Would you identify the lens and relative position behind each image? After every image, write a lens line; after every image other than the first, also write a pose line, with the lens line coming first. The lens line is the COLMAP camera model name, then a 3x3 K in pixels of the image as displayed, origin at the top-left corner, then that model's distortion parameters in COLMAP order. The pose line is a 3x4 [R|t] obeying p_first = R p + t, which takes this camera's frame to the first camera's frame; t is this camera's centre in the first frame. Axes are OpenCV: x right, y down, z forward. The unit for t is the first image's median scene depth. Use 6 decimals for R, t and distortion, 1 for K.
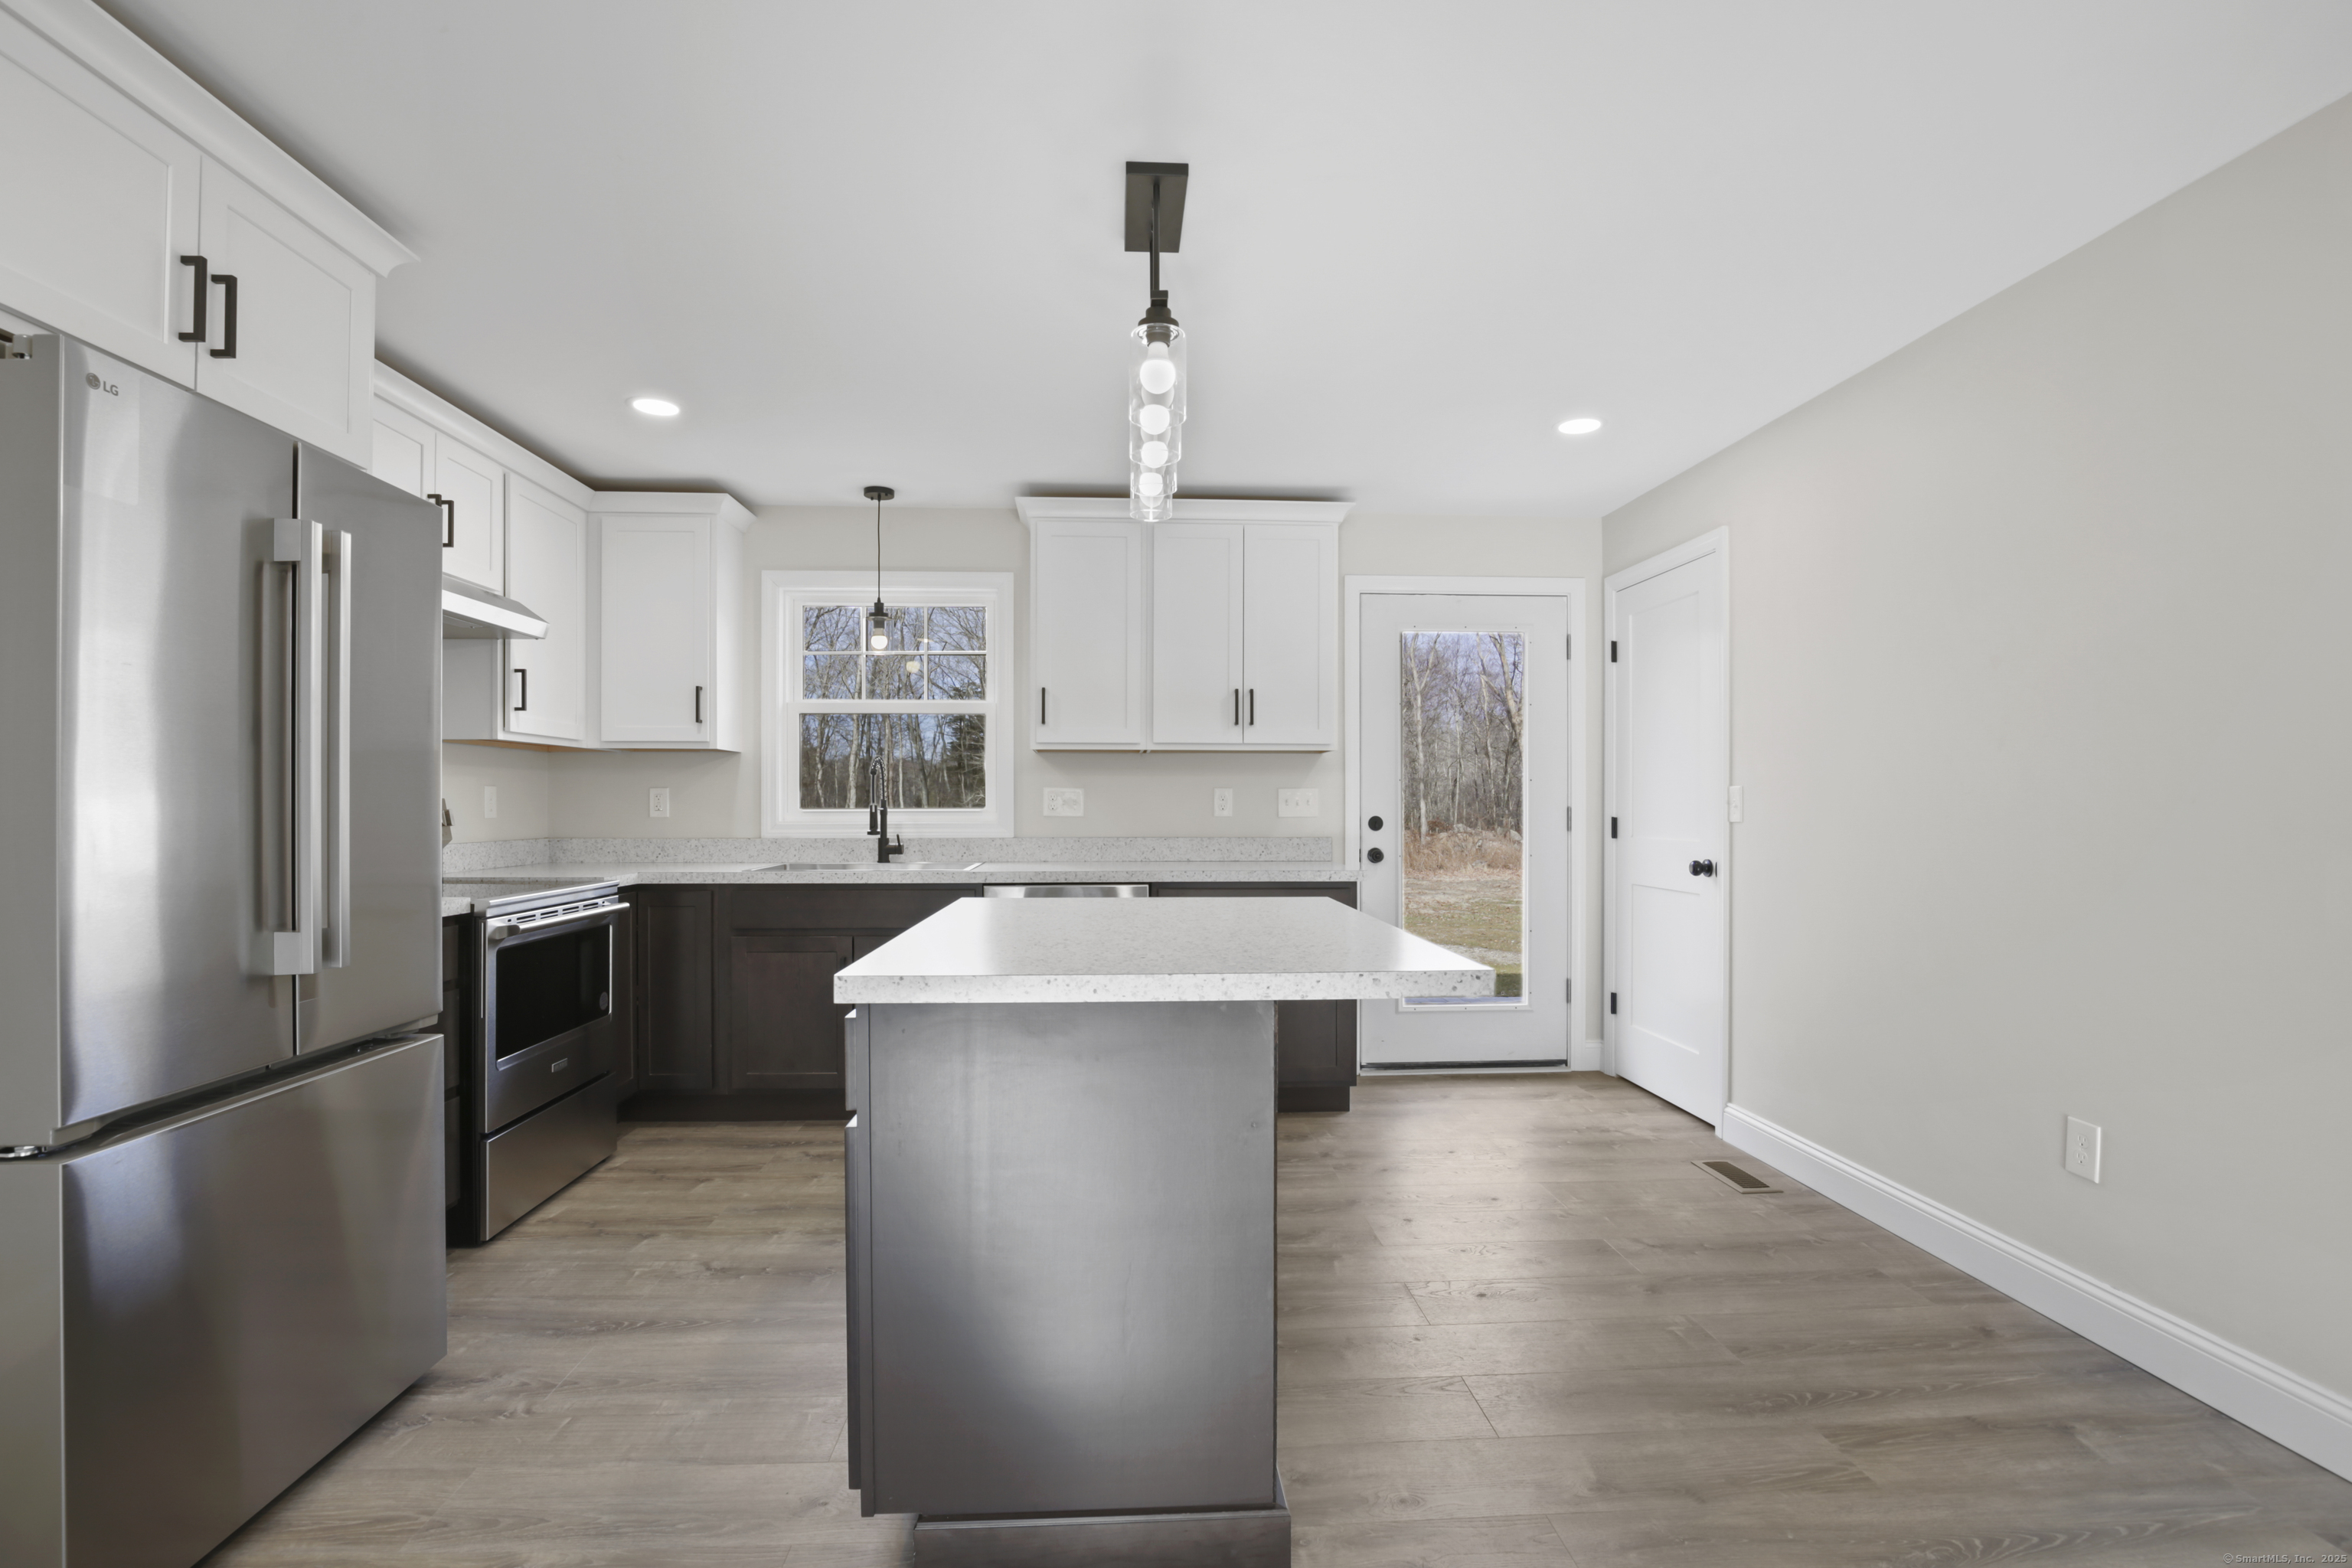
lens RADIAL K [[1083.6, 0, 1165.5], [0, 1083.6, 802.3], [0, 0, 1]] dist [-0.029601, 0.000378]
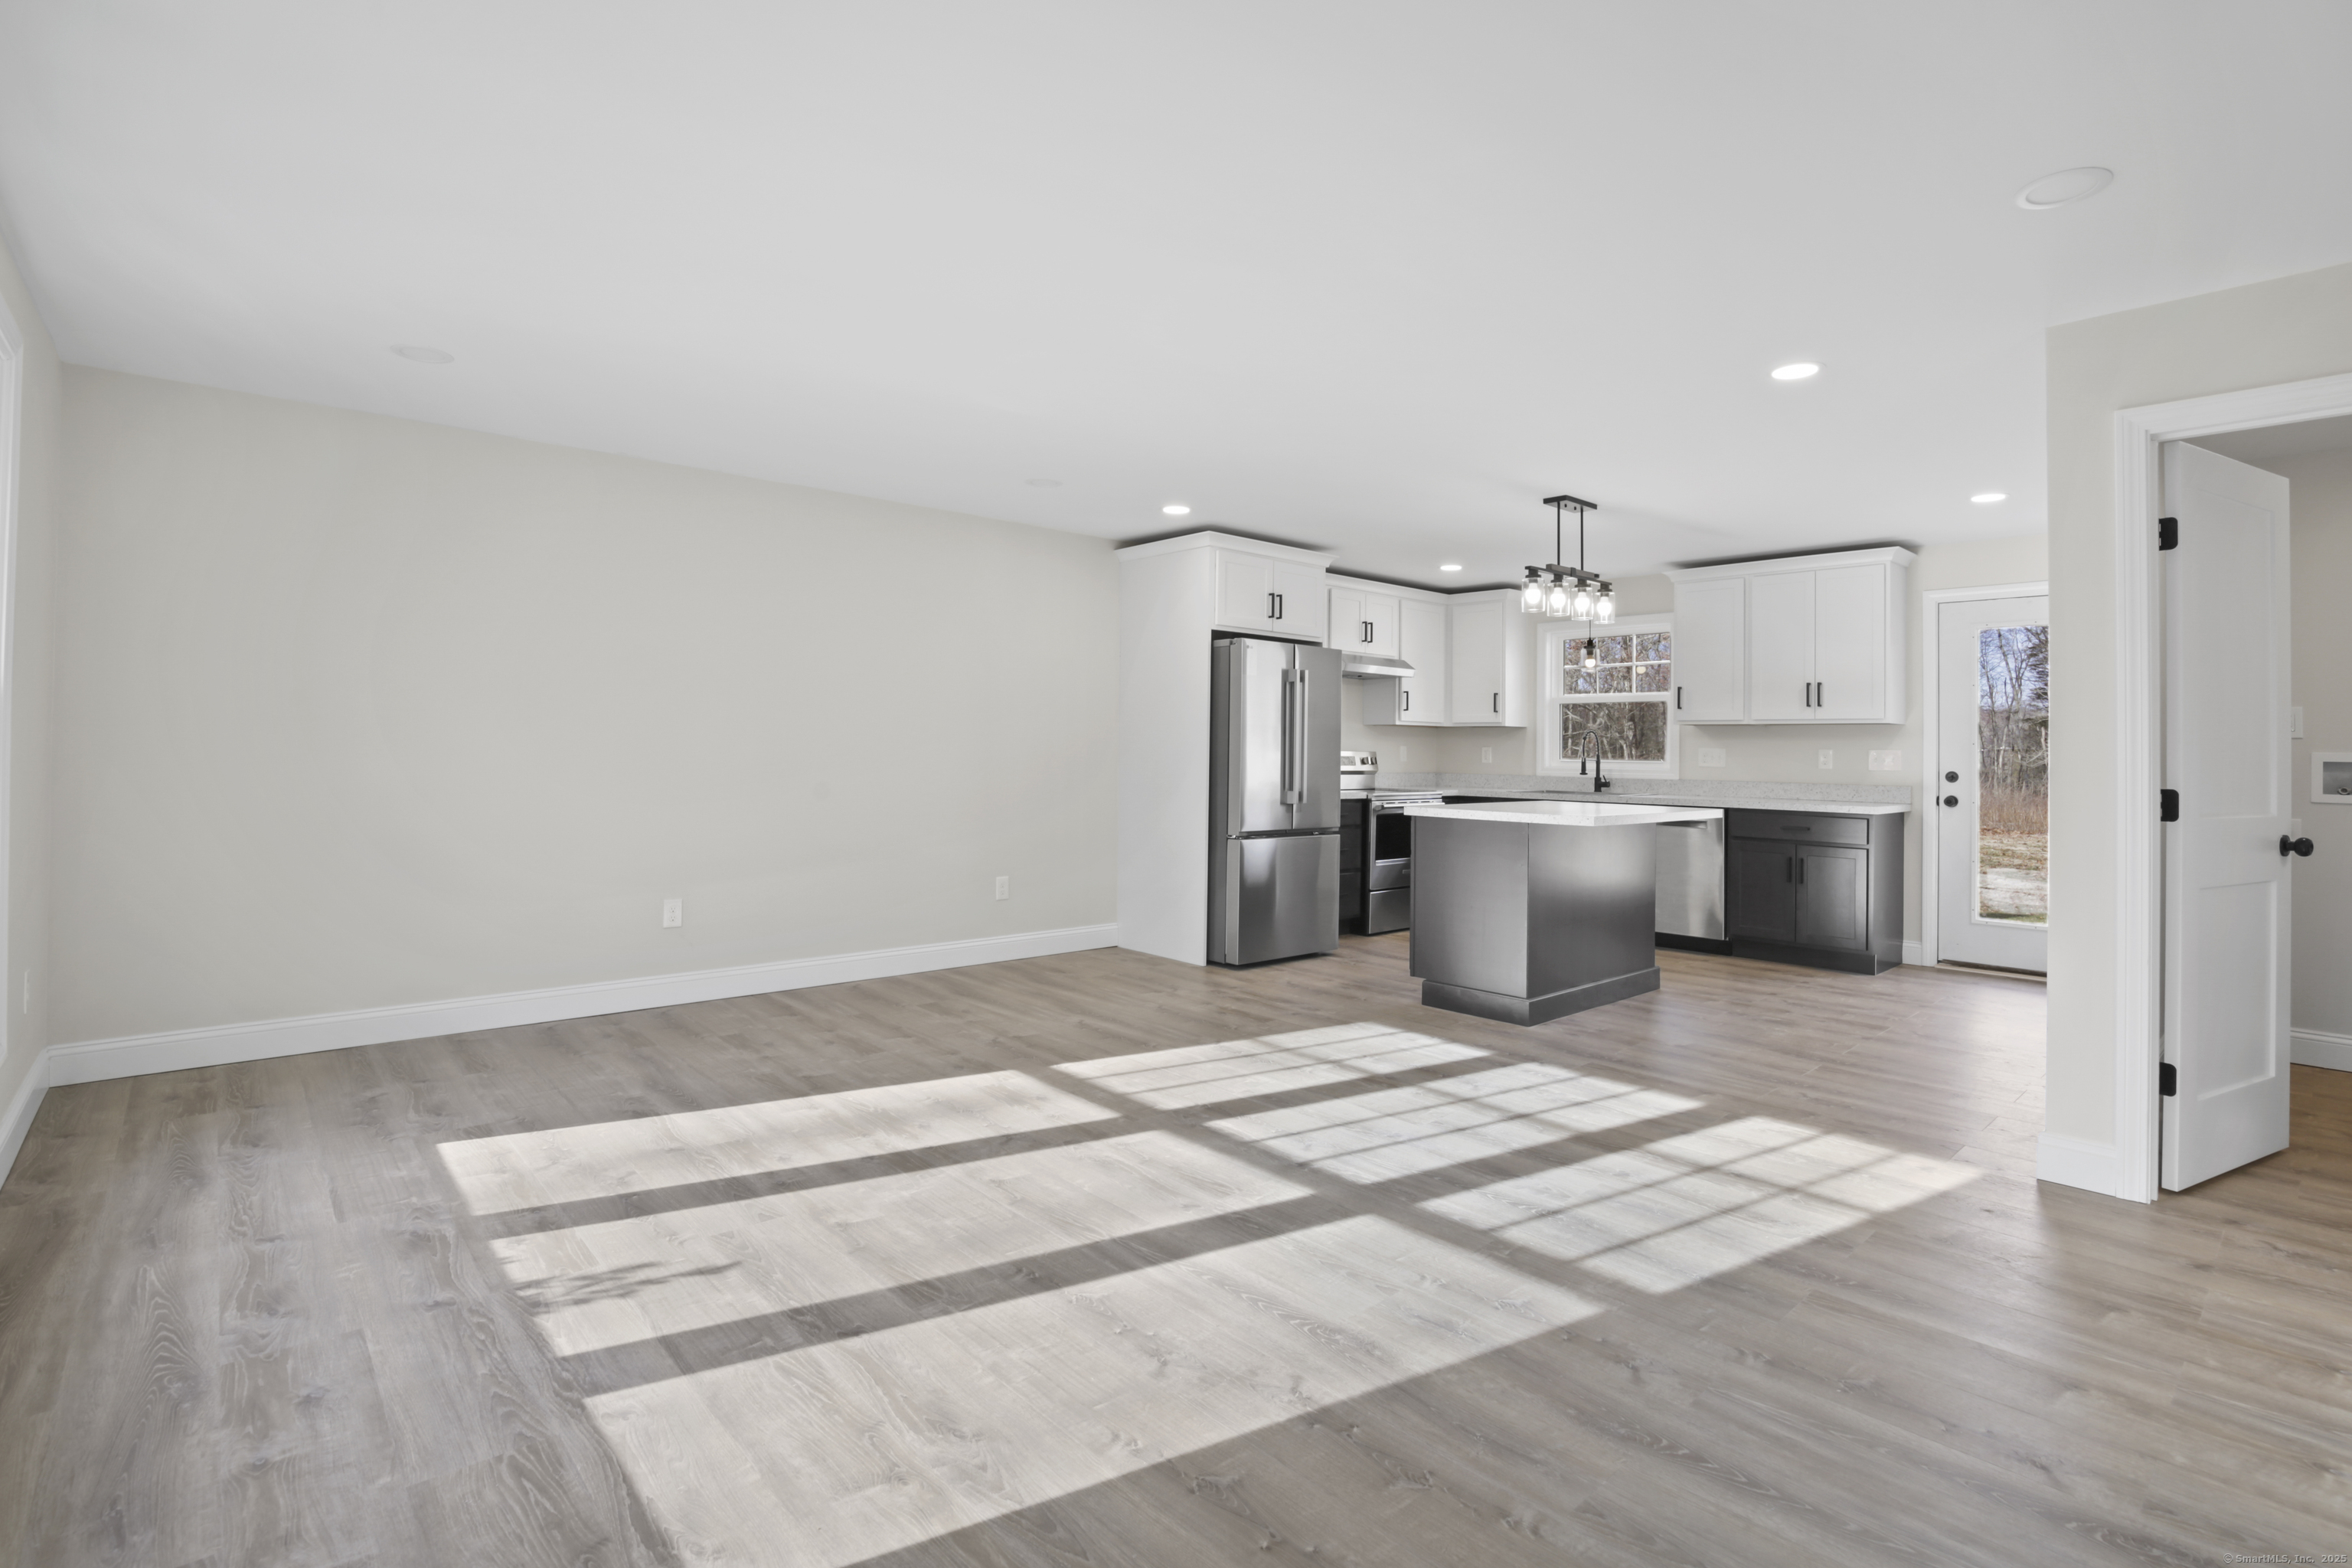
lens RADIAL K [[1097.3, 0, 1175.7], [0, 1097.3, 728.4], [0, 0, 1]] dist [-0.034315, 0.000544]
pose [[0.624012, -0.006935, -0.781384, 0.685058], [-0.013236, 0.999723, -0.019443, -0.001529], [0.781303, 0.022475, 0.623747, -0.601428]]
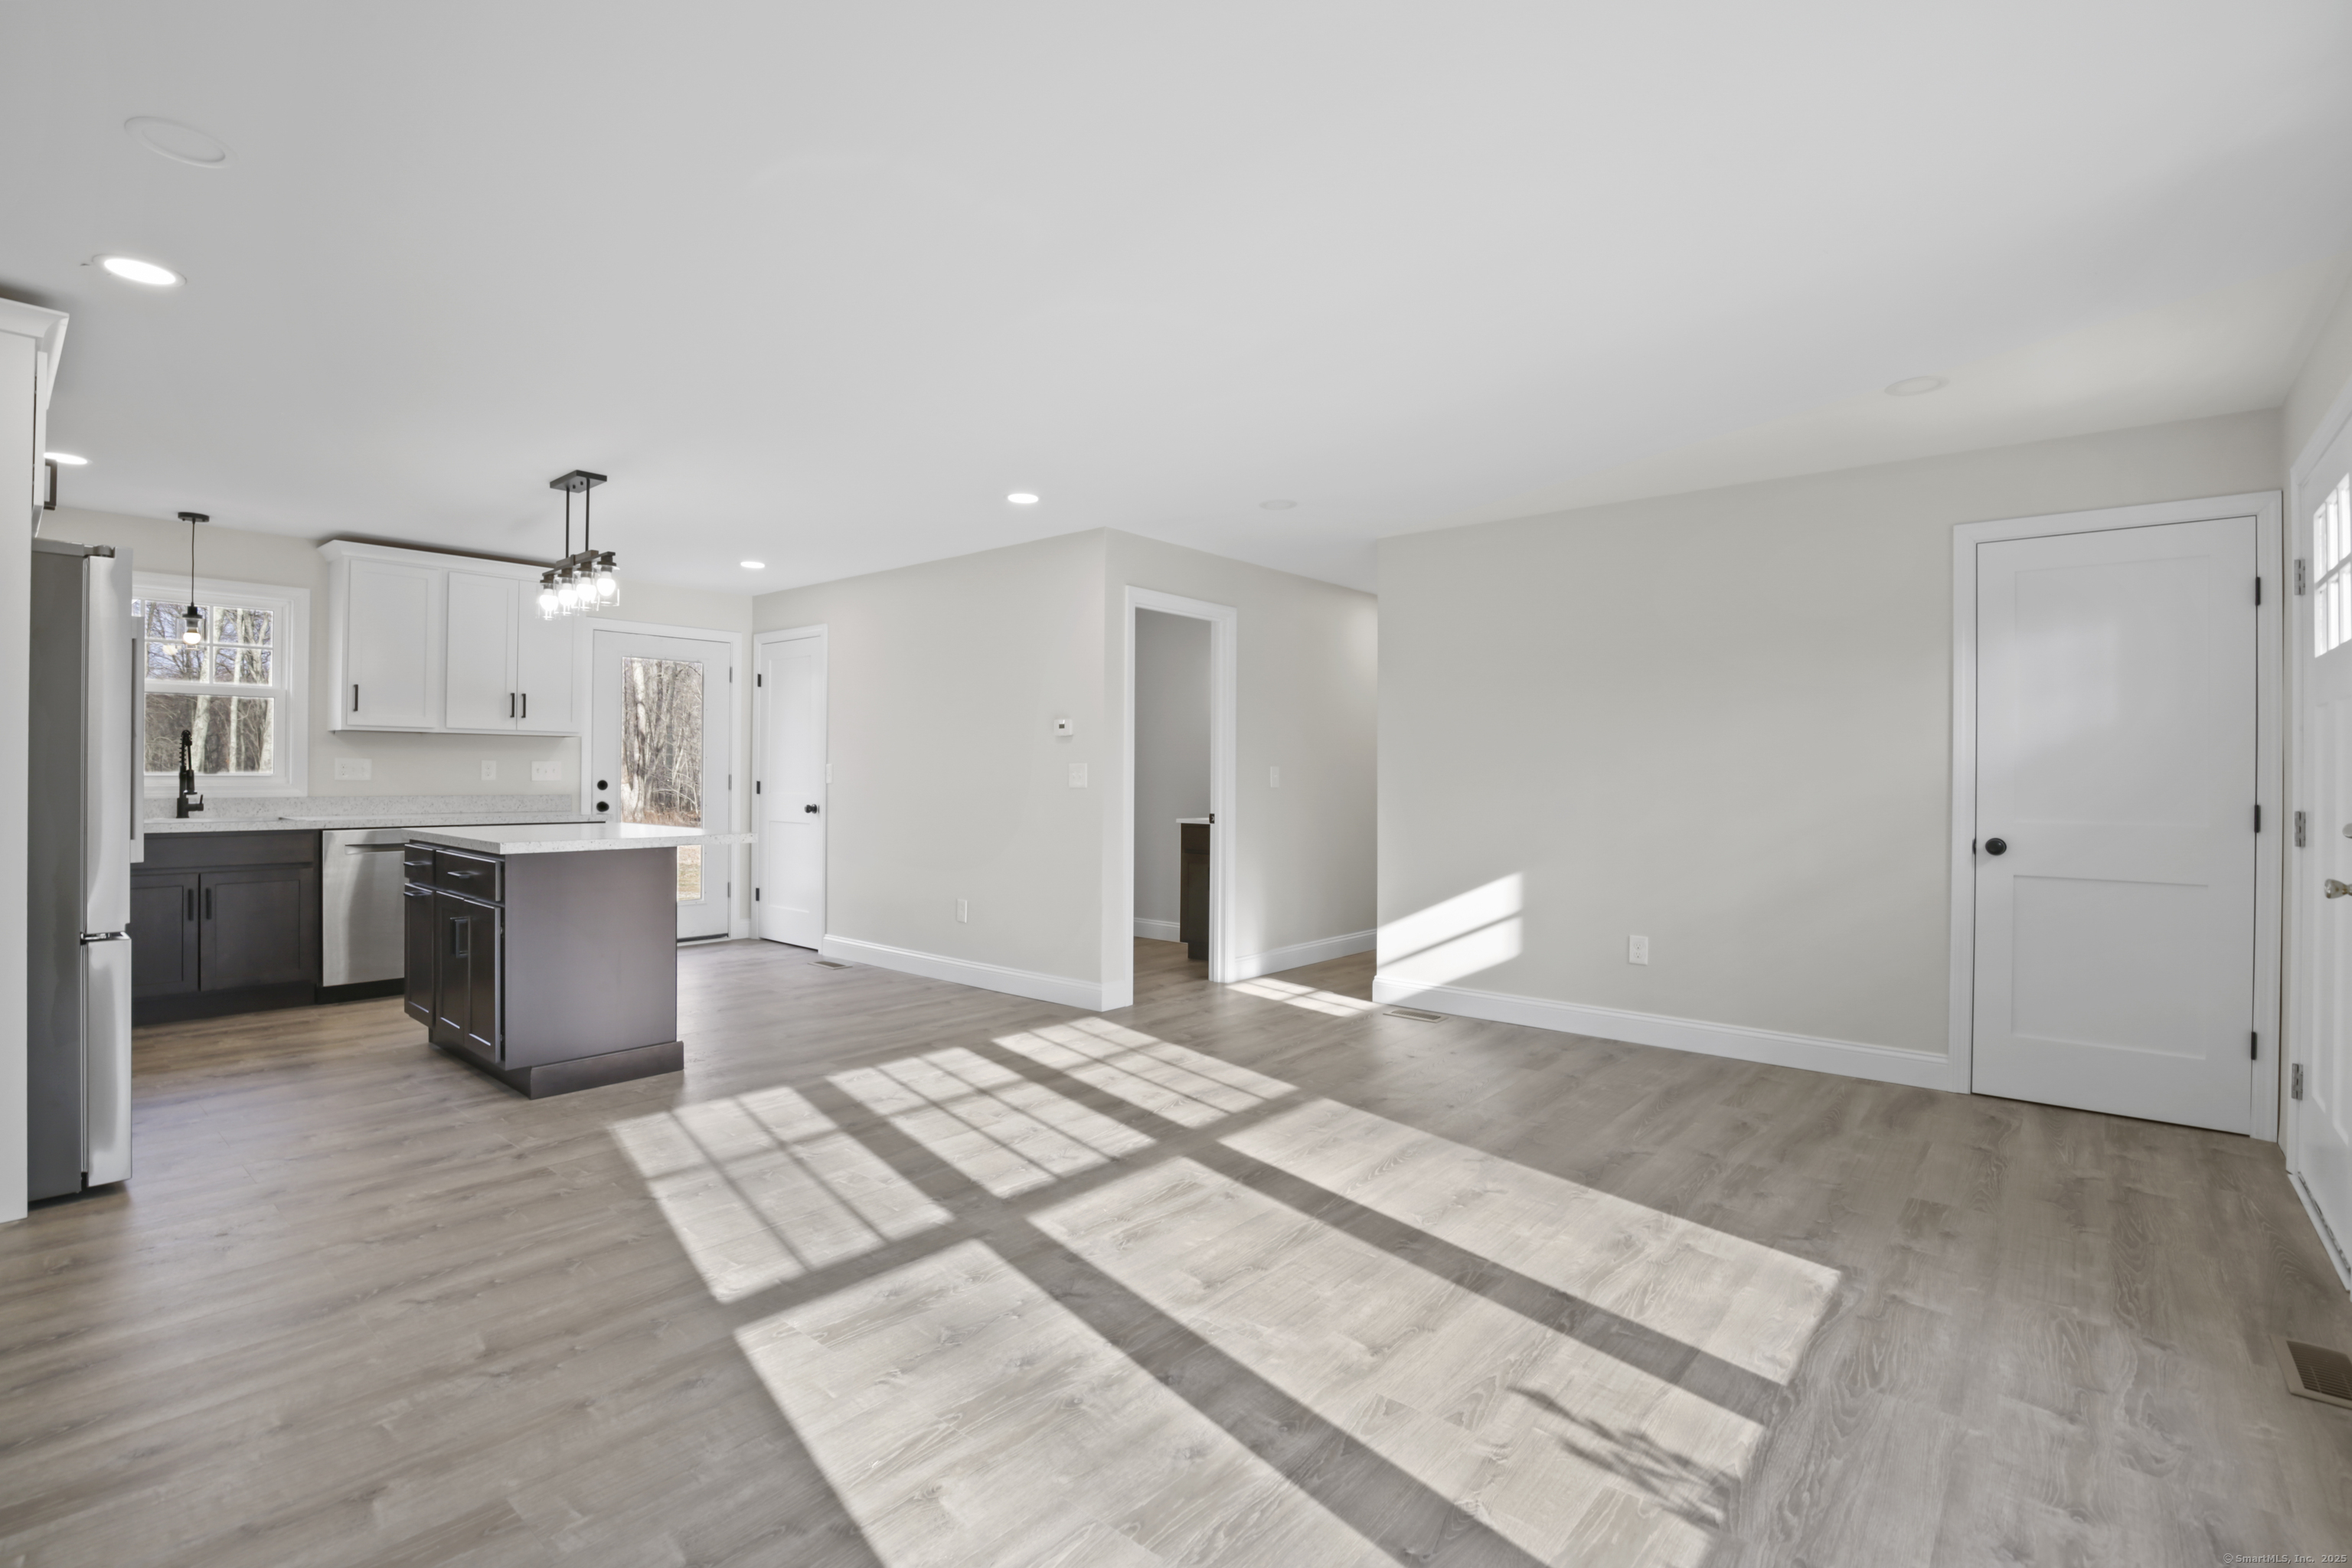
lens RADIAL K [[1089.8, 0, 1172.3], [0, 1089.8, 772.3], [0, 0, 1]] dist [-0.030559, 0.000524]
pose [[0.692375, 0.006854, 0.721505, -0.364696], [-0.008726, 0.999961, -0.001125, -0.003702], [-0.721485, -0.005517, 0.692408, -0.643500]]
